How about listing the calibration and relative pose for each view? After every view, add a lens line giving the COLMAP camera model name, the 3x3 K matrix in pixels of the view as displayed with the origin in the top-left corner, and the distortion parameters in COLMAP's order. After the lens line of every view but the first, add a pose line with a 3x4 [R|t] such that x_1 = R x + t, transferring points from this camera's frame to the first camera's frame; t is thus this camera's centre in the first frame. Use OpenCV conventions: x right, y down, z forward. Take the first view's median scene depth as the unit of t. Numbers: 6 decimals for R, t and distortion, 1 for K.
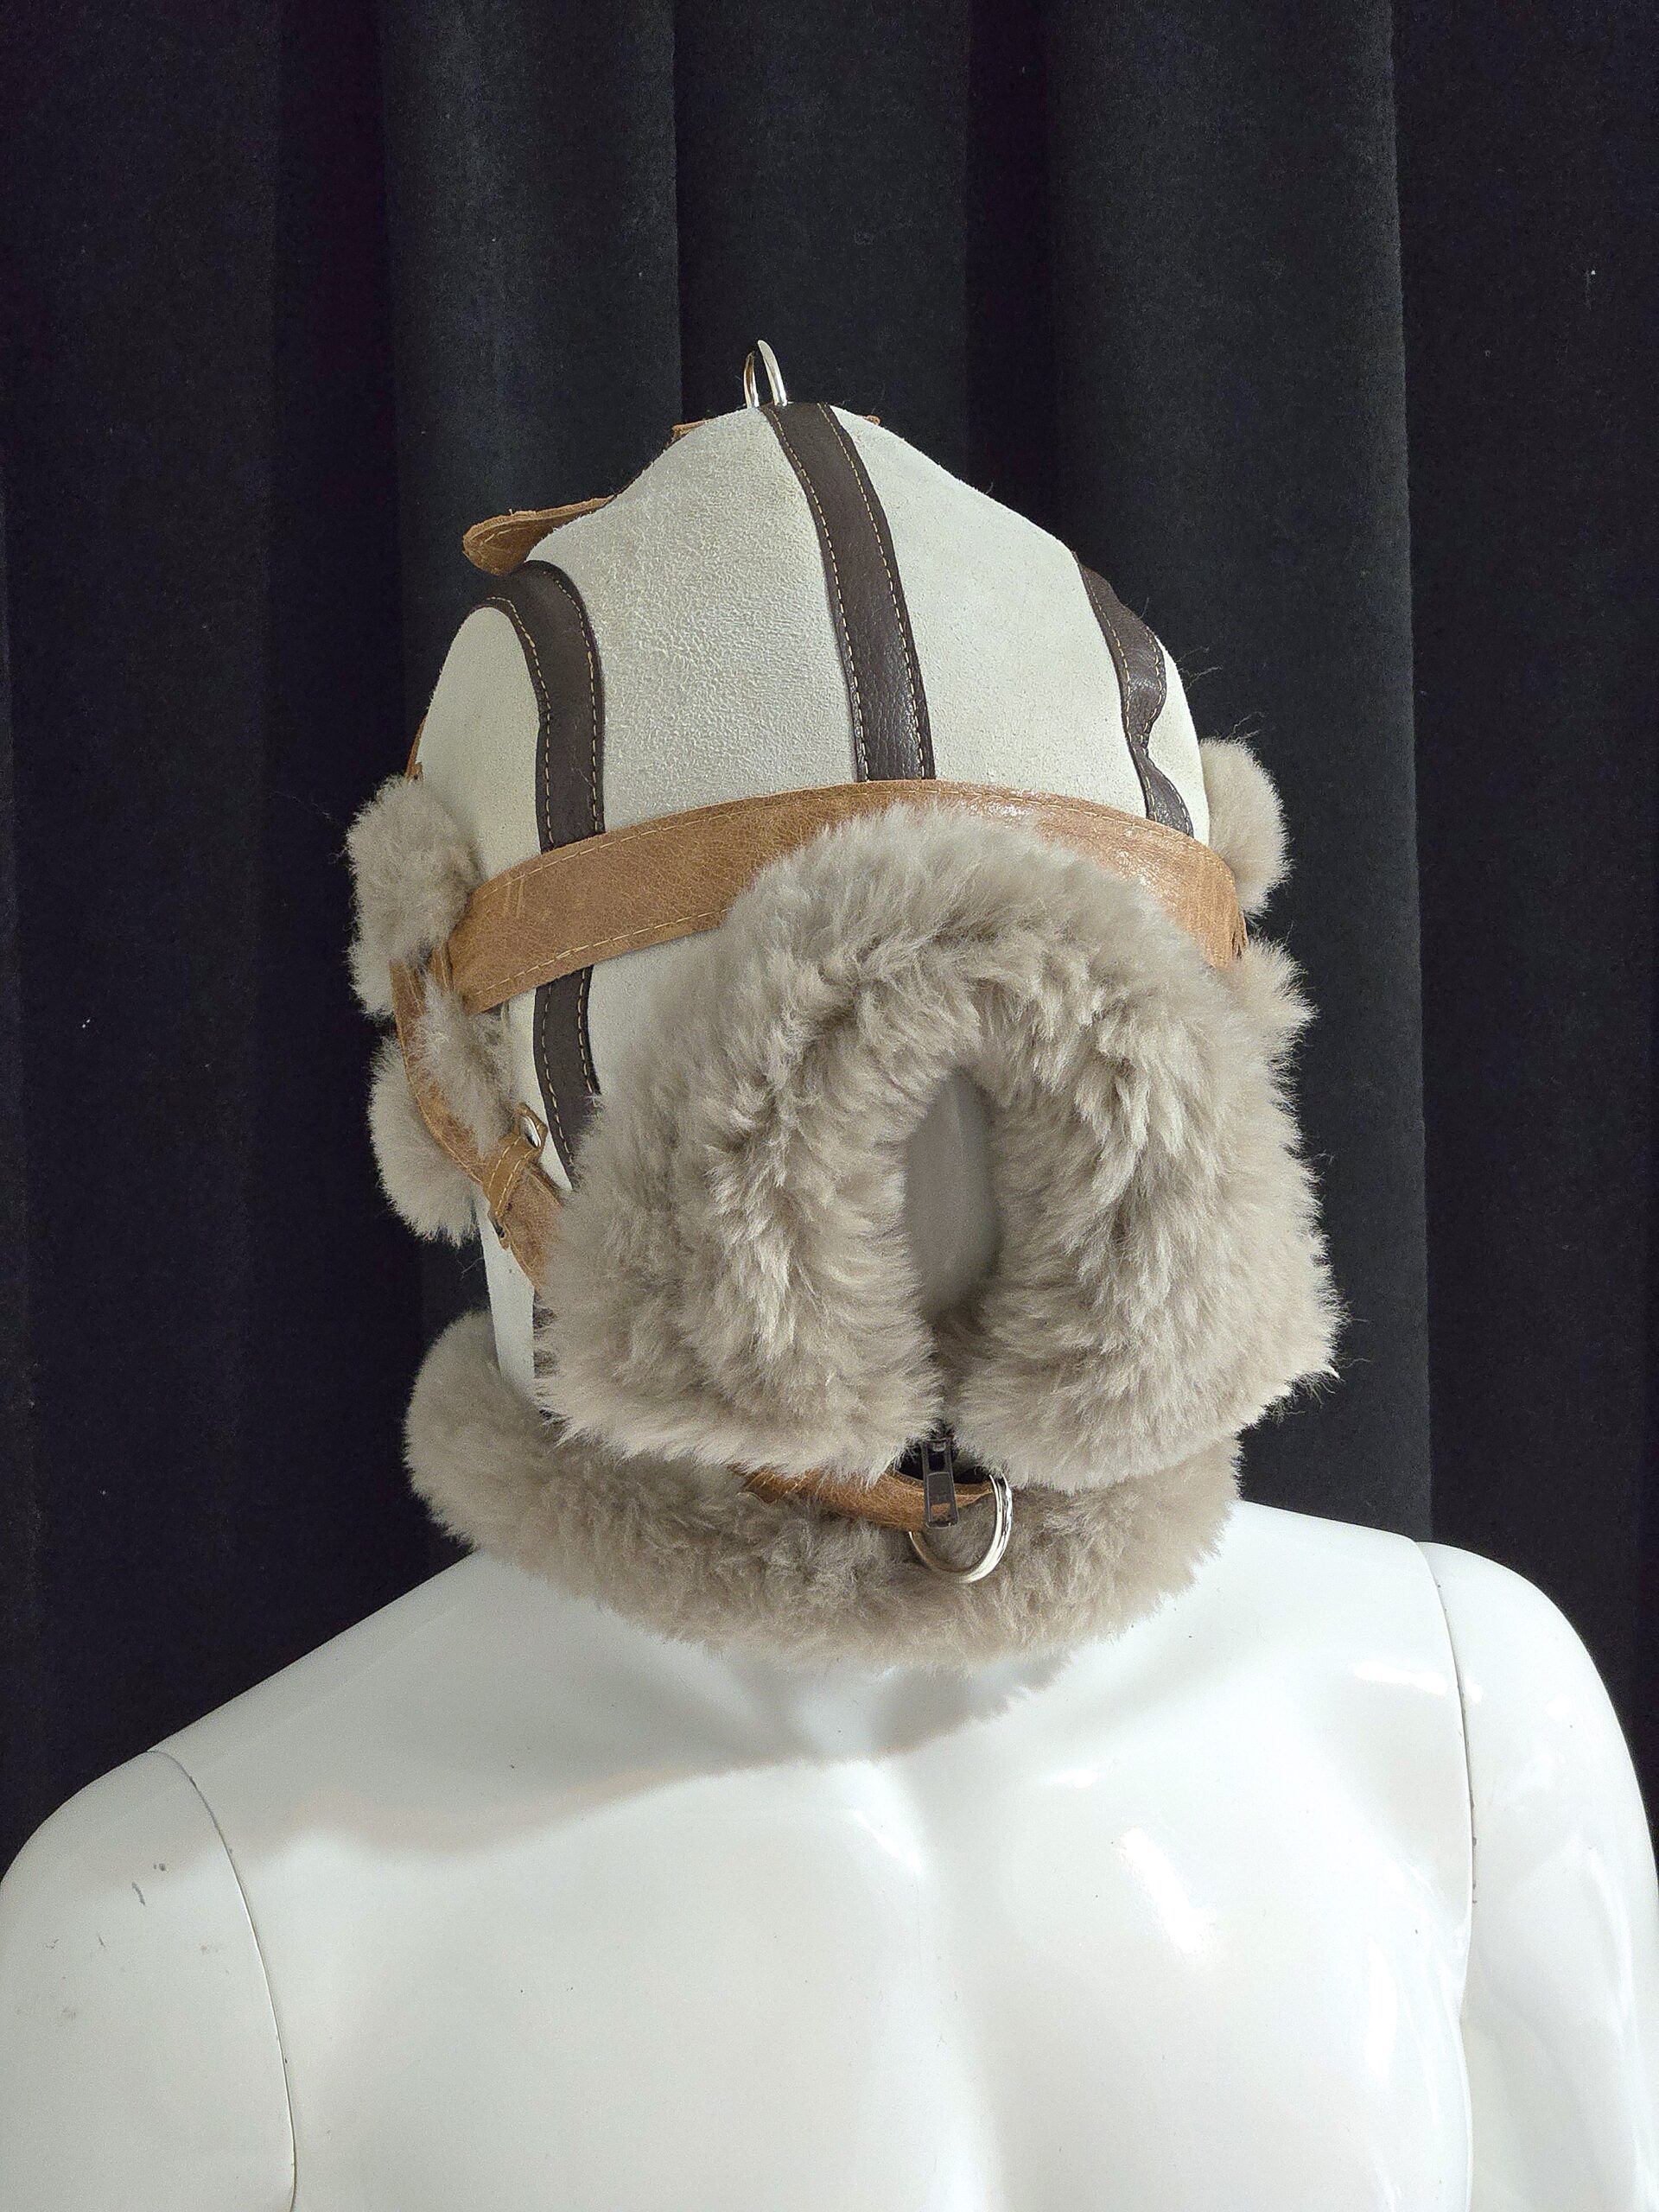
lens RADIAL K [[4347.2, 0, 829.5], [0, 4347.2, 1106.0], [0, 0, 1]] dist [-0.013879, 0.281463]
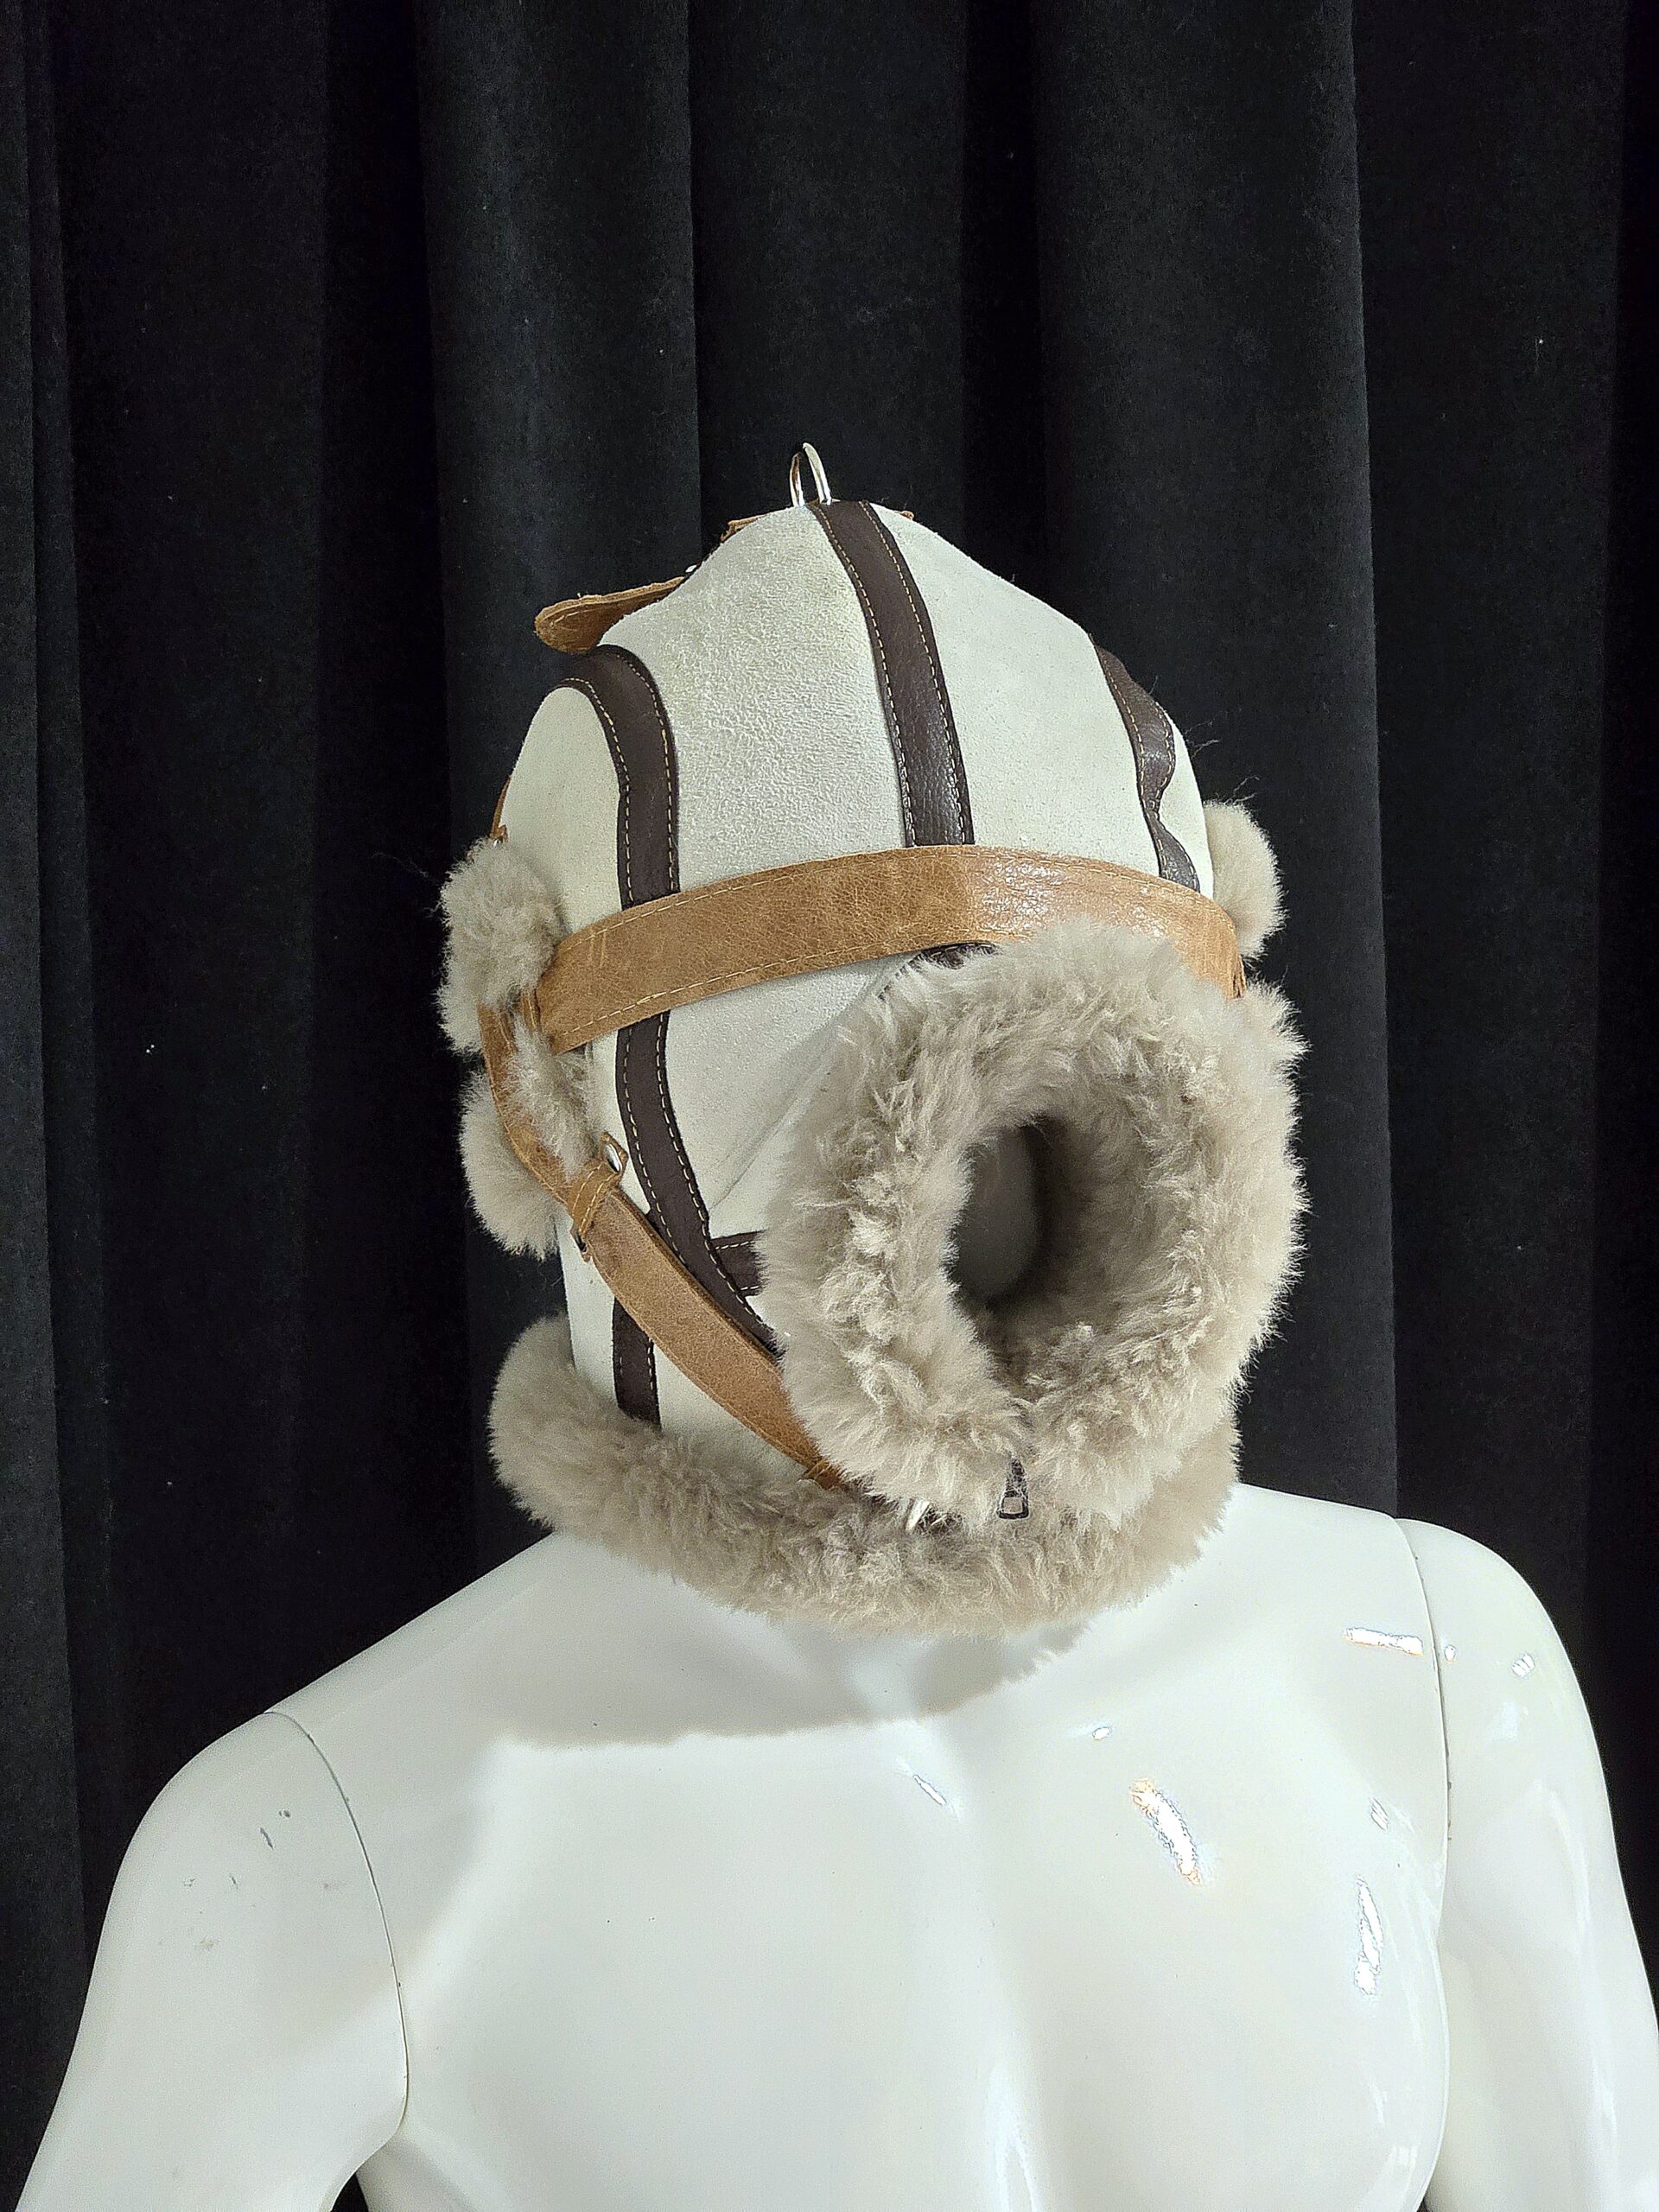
lens RADIAL K [[4586.7, 0, 829.5], [0, 4586.7, 1106.0], [0, 0, 1]] dist [-0.022348, -0.334719]
pose [[0.999658, -0.004624, 0.025735, -0.042503], [0.004491, 0.999976, 0.005246, -0.013215], [-0.025759, -0.005128, 0.999655, -0.180707]]
